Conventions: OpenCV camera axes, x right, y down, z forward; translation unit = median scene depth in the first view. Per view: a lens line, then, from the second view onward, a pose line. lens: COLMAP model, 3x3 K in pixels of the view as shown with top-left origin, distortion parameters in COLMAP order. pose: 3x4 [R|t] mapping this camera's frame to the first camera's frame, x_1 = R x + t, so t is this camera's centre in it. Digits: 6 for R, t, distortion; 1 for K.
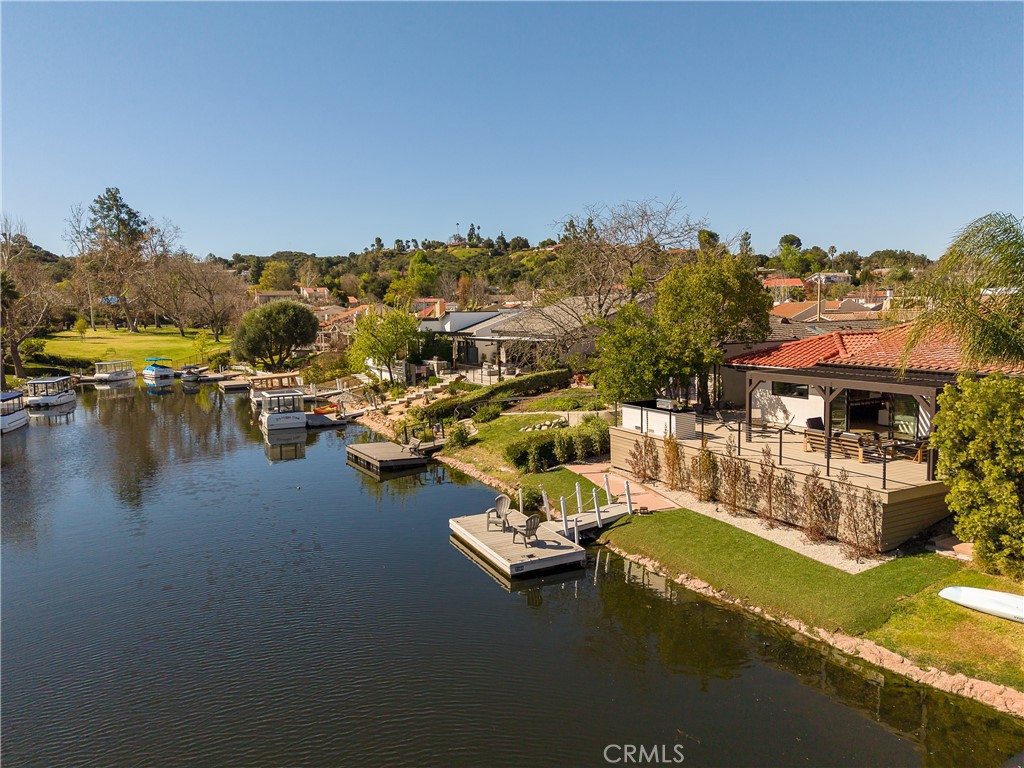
lens RADIAL K [[706.9, 0, 512.0], [0, 706.9, 384.0], [0, 0, 1]] dist [0.080797, -0.096941]
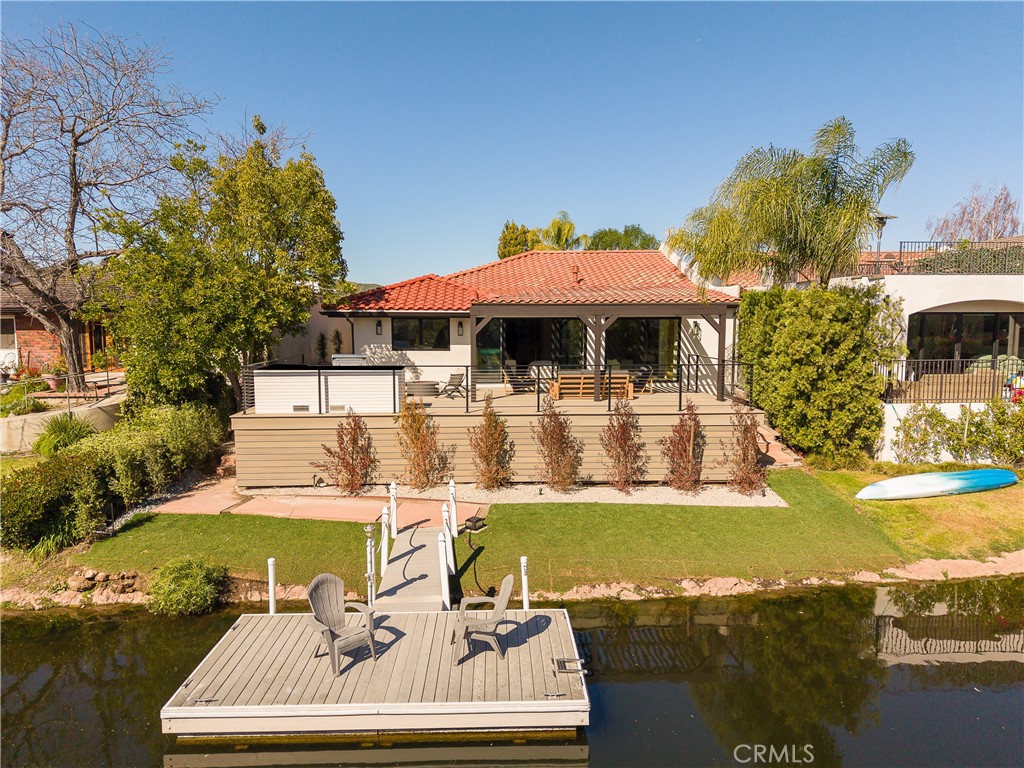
lens RADIAL K [[683.4, 0, 512.0], [0, 683.4, 384.0], [0, 0, 1]] dist [0.068514, -0.053427]
pose [[0.403562, -0.068775, 0.912364, -0.252021], [0.086794, 0.995552, 0.036655, 0.034621], [-0.910826, 0.064395, 0.407736, 0.579738]]
